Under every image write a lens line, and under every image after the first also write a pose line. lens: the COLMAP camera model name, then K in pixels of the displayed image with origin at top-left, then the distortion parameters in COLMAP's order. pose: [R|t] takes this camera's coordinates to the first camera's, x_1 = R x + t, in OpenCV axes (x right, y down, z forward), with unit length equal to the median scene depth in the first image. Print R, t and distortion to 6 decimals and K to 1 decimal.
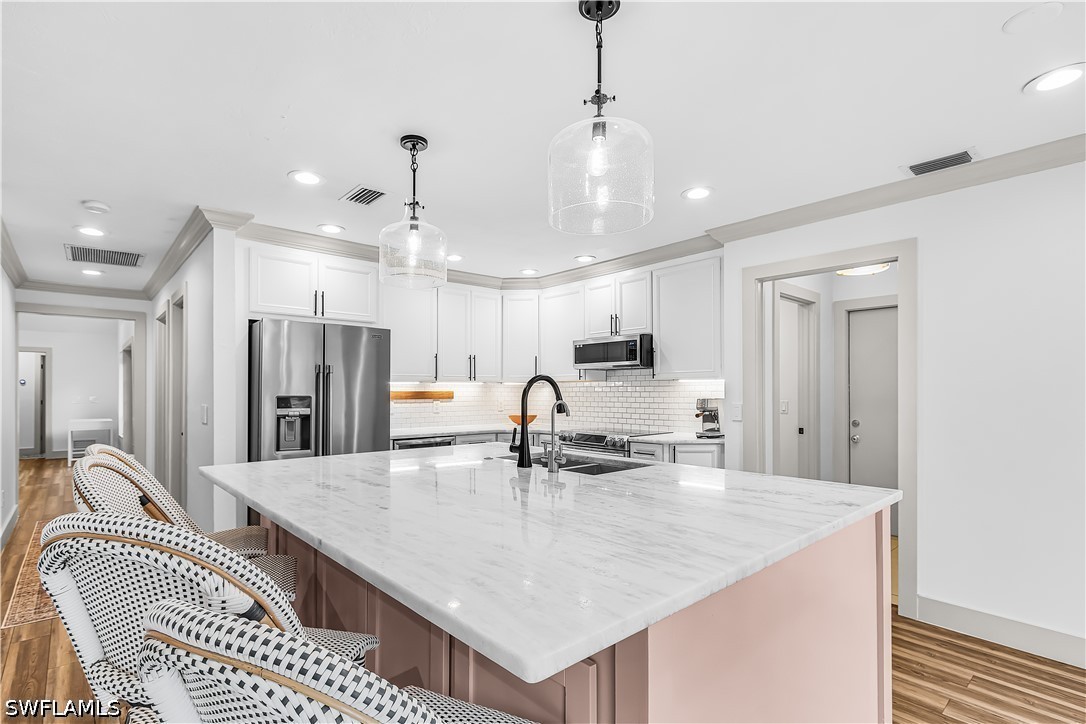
lens RADIAL K [[510.2, 0, 514.5], [0, 510.2, 392.1], [0, 0, 1]] dist [0.000061, -0.000230]
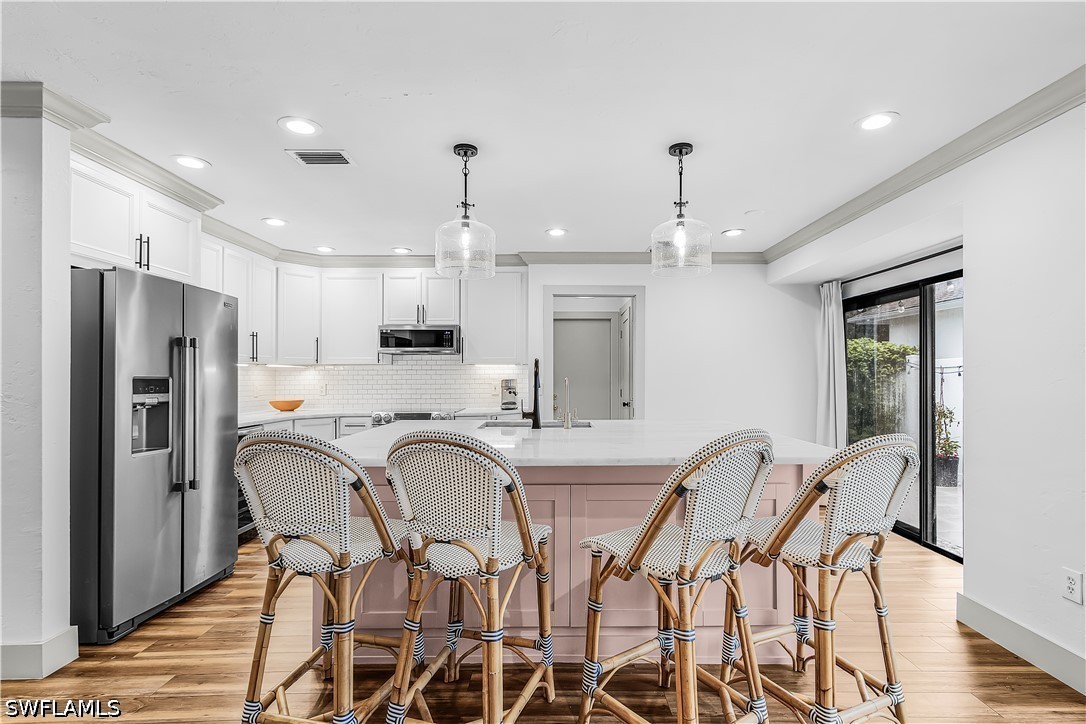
lens RADIAL K [[517.8, 0, 541.7], [0, 517.8, 373.3], [0, 0, 1]] dist [0.007849, -0.000143]
pose [[0.656107, 0.004999, 0.754651, -0.516872], [0.003654, 0.999945, -0.009800, 0.009487], [-0.754659, 0.009187, 0.656053, 0.066618]]
